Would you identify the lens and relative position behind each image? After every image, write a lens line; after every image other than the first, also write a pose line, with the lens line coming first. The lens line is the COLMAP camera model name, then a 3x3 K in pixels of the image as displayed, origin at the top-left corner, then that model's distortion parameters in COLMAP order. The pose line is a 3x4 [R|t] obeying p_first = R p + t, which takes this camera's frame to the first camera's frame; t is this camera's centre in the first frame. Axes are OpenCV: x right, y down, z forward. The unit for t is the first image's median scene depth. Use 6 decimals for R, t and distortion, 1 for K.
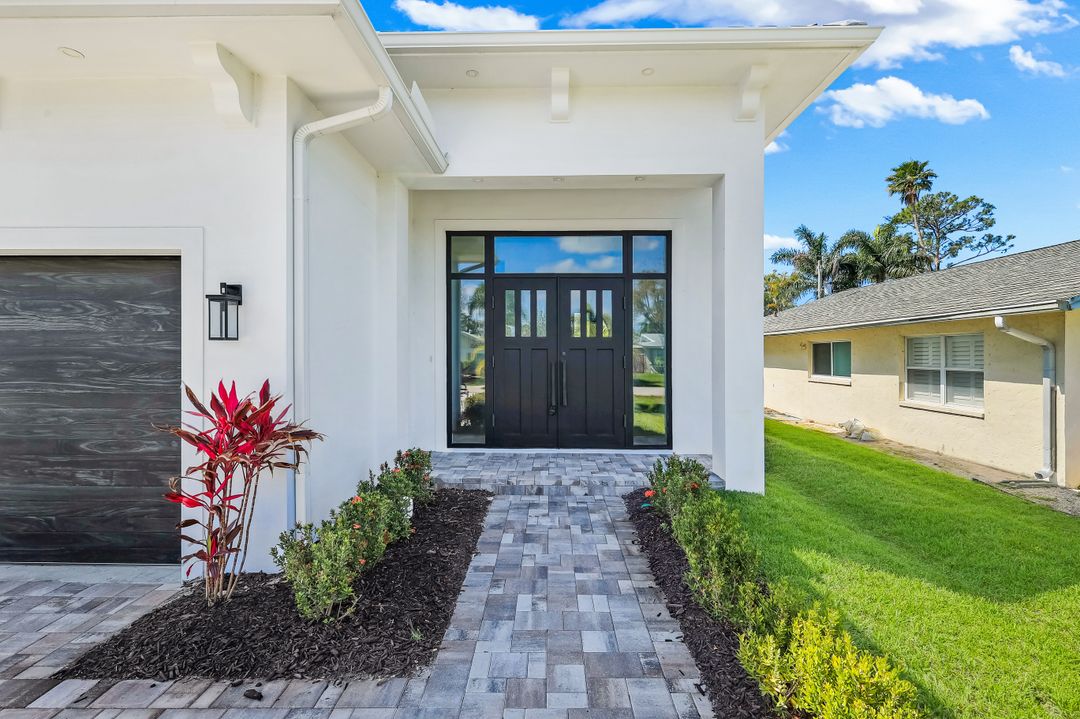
lens RADIAL K [[480.2, 0, 538.1], [0, 480.2, 354.8], [0, 0, 1]] dist [0.003039, 0.000290]
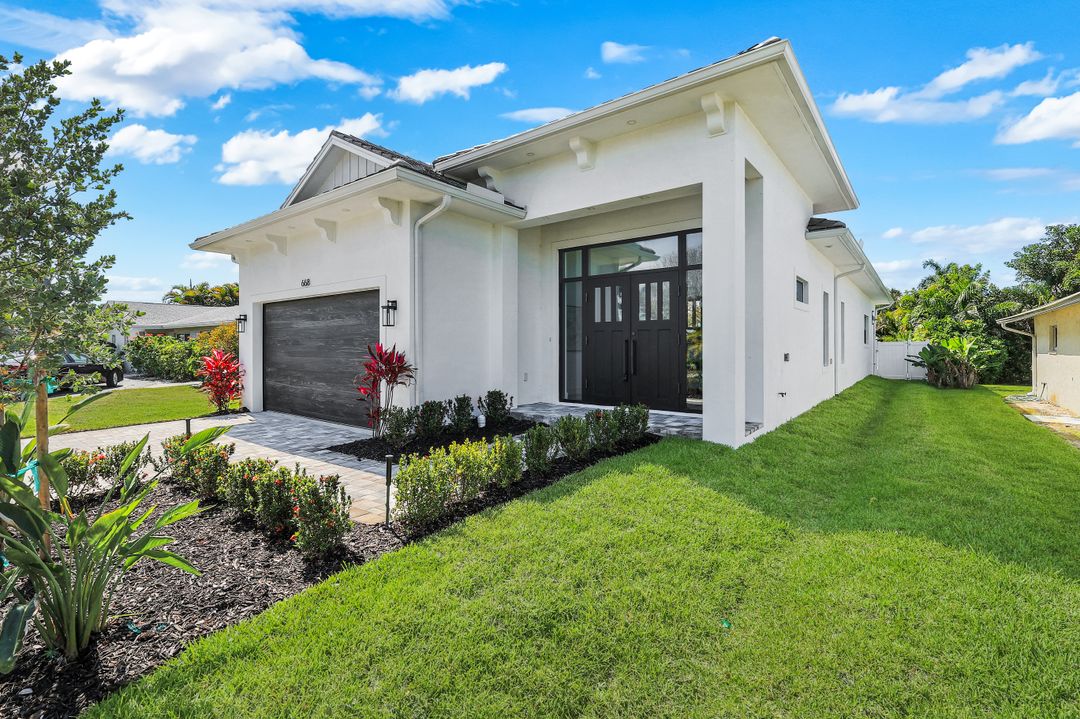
lens RADIAL K [[480.2, 0, 538.1], [0, 480.2, 354.8], [0, 0, 1]] dist [0.003039, 0.000290]
pose [[0.805873, 0.007047, -0.592046, 0.610757], [0.001232, 0.999907, 0.013579, 0.035088], [0.592087, -0.011673, 0.805790, -0.188608]]
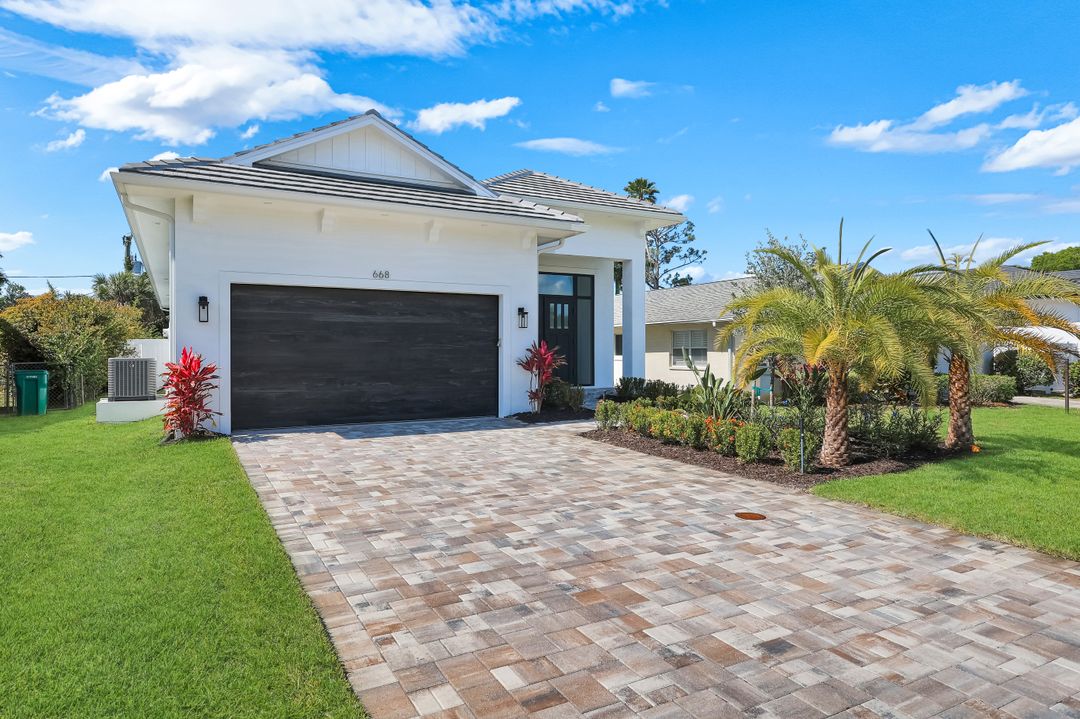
lens RADIAL K [[648.1, 0, 540.0], [0, 648.1, 359.5], [0, 0, 1]] dist [0.157246, 0.000039]
pose [[0.856432, -0.008449, 0.516191, -1.287726], [0.001441, 0.999901, 0.013974, 0.050640], [-0.516258, -0.011224, 0.856359, -1.171986]]
